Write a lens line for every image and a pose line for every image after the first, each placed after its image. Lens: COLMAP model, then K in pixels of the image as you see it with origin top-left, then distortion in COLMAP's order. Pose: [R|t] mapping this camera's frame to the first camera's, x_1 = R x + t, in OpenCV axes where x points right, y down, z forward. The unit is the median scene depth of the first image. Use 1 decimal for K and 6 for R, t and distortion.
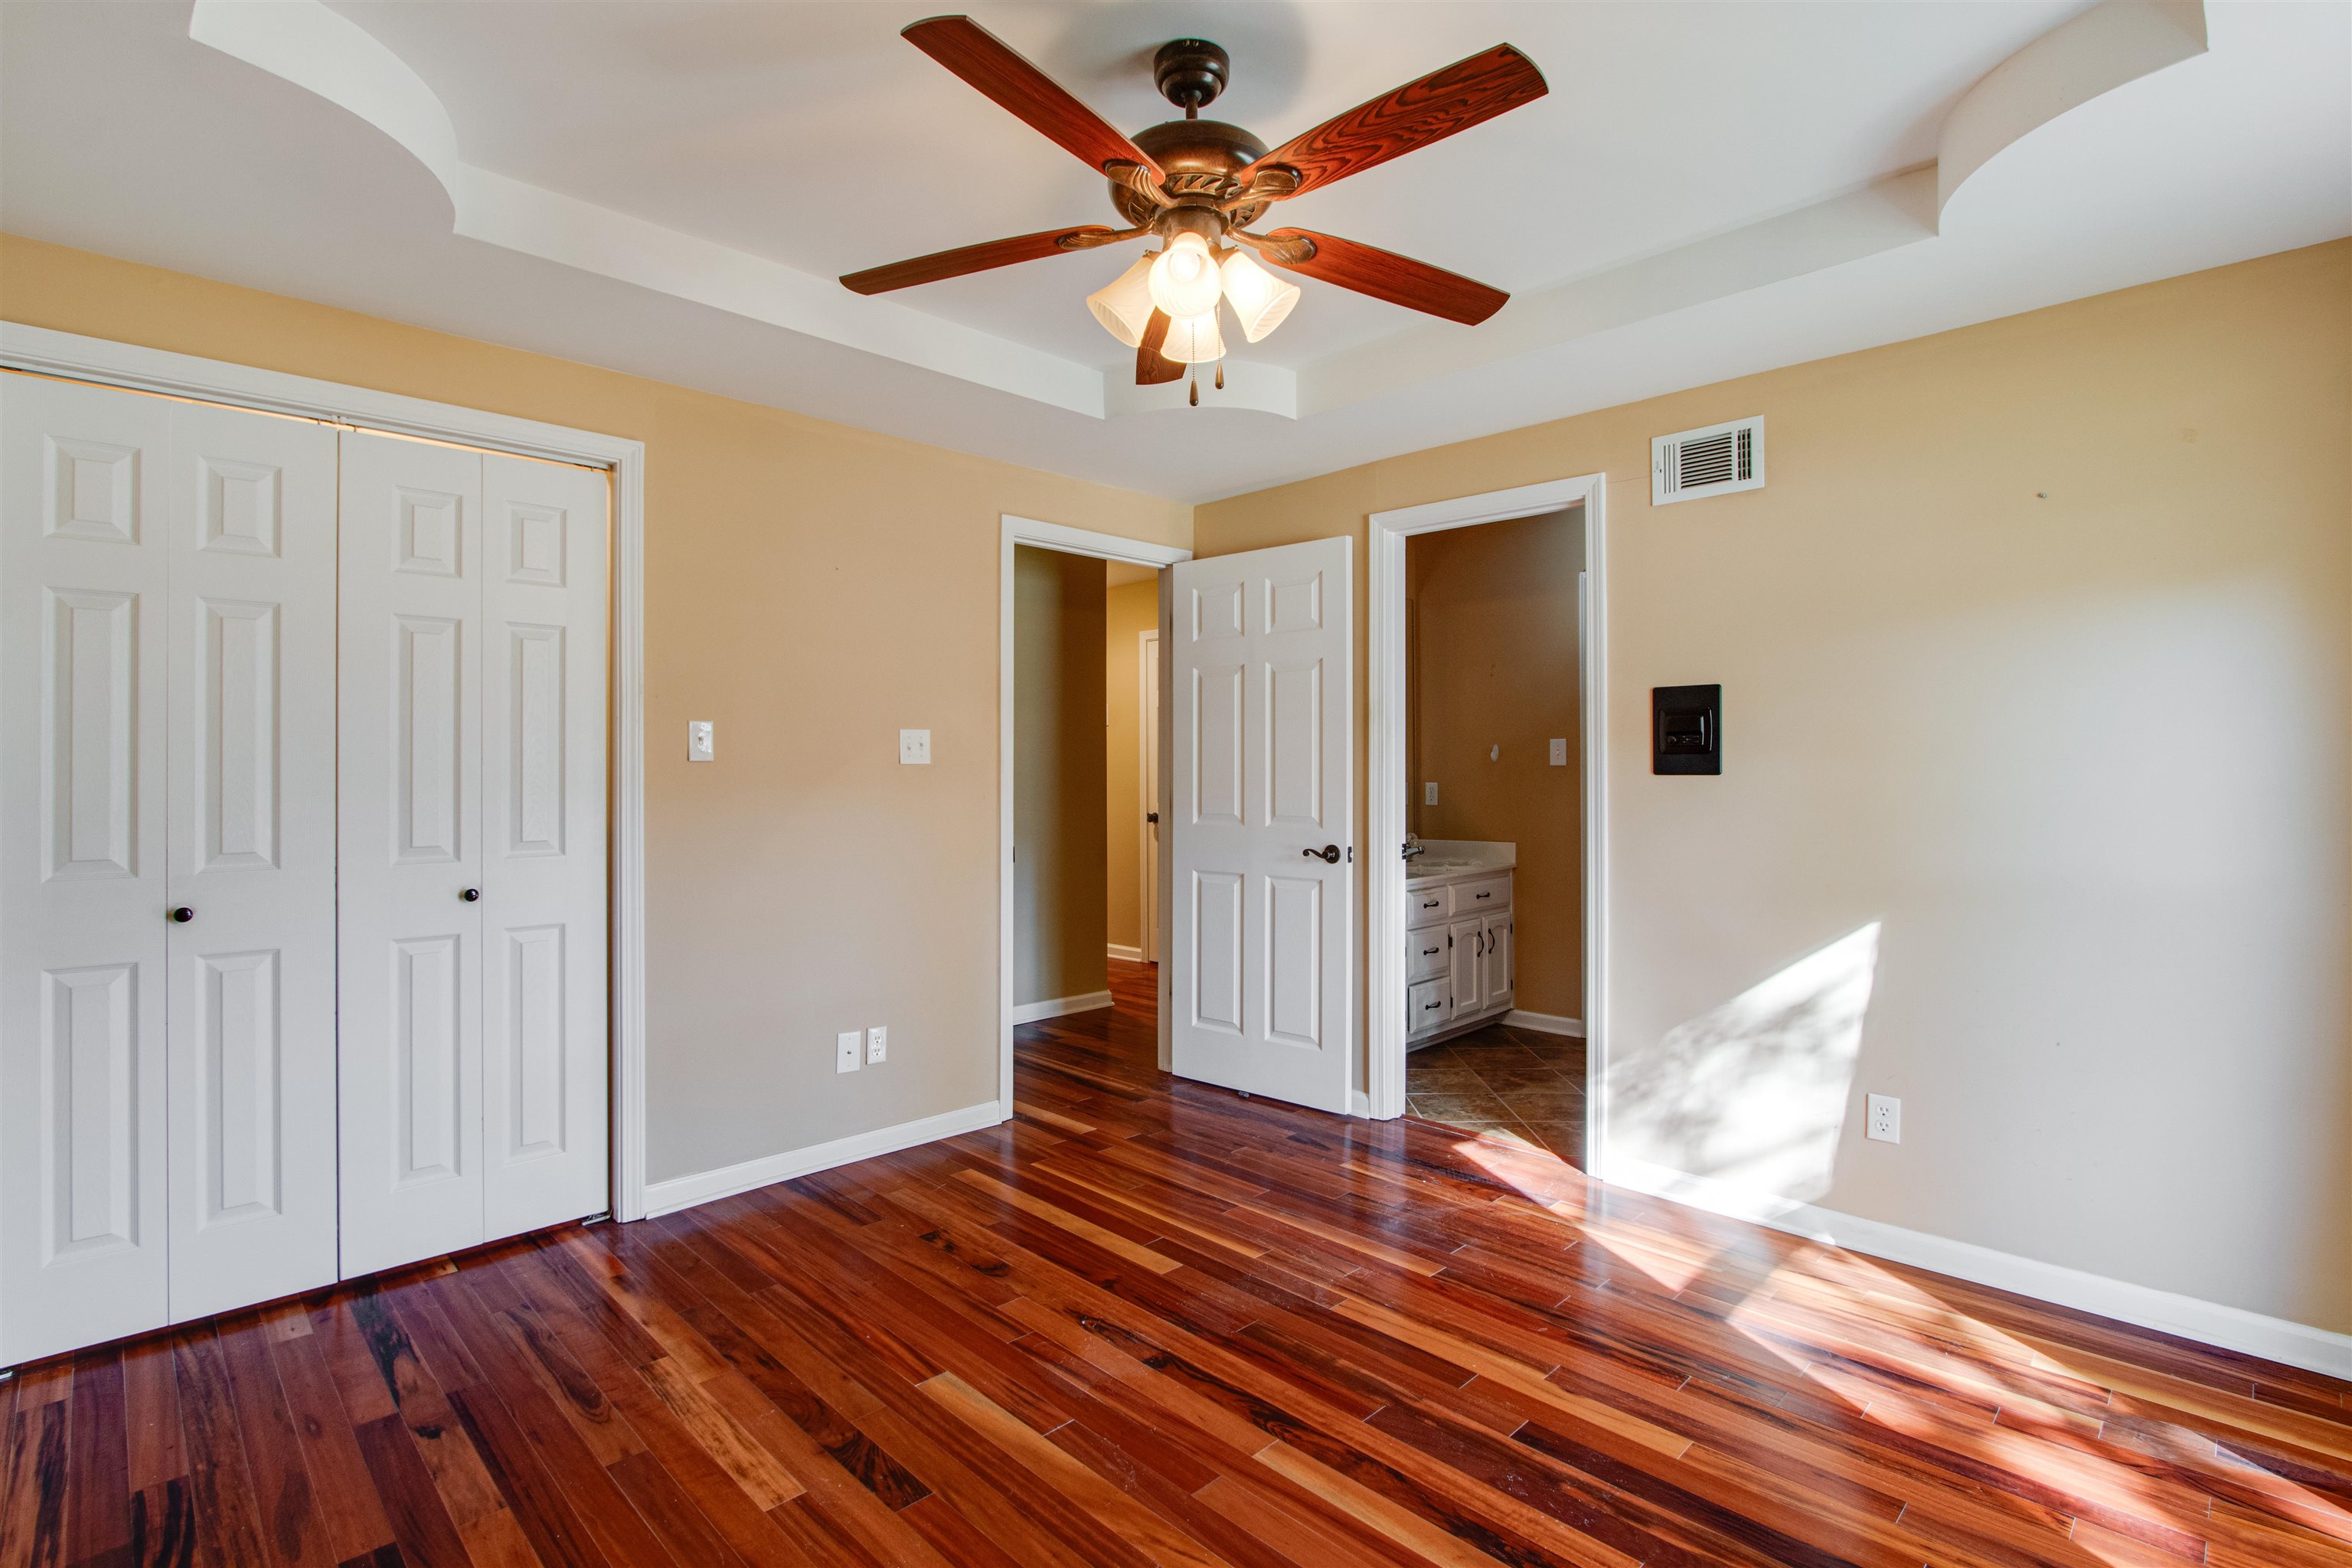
lens RADIAL K [[1097.5, 0, 1171.5], [0, 1097.5, 768.8], [0, 0, 1]] dist [-0.018786, 0.002078]
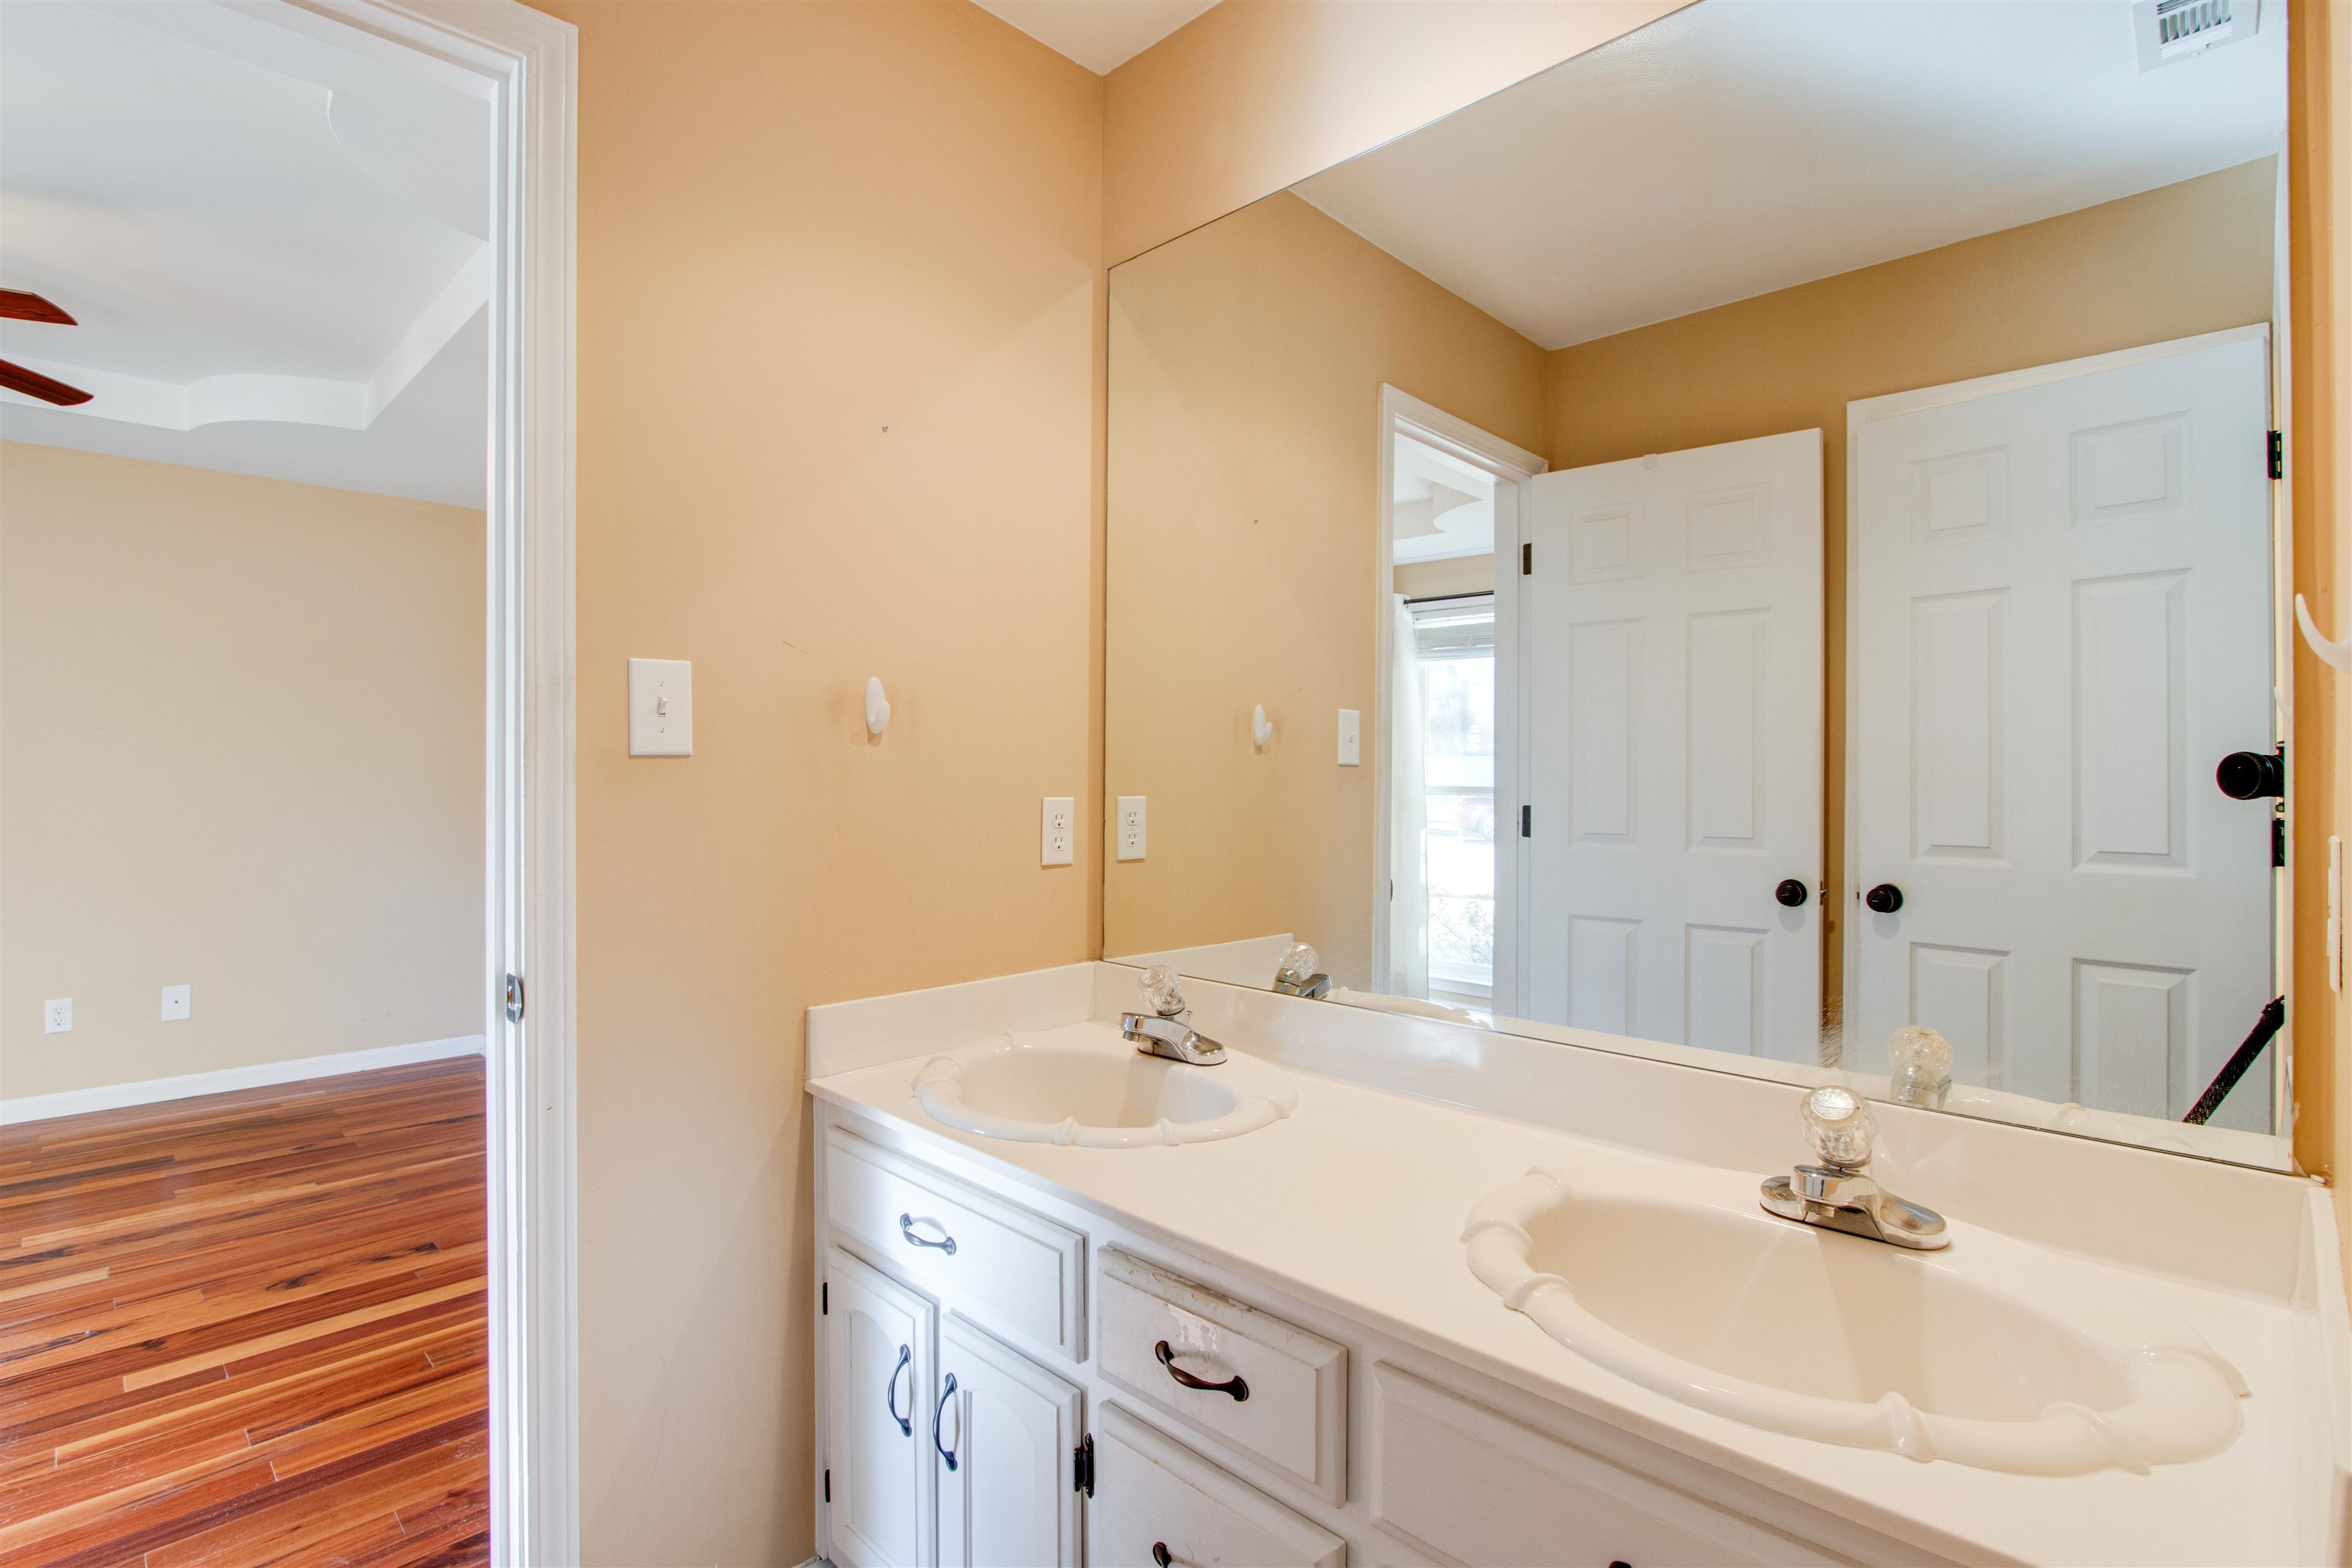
lens RADIAL K [[1097.5, 0, 1153.5], [0, 1097.5, 784.5], [0, 0, 1]] dist [-0.018786, 0.002078]
pose [[0.020325, 0.002523, -0.999790, 0.900010], [-0.010035, 0.999947, 0.002319, 0.015822], [0.999743, 0.009985, 0.020350, 1.955770]]
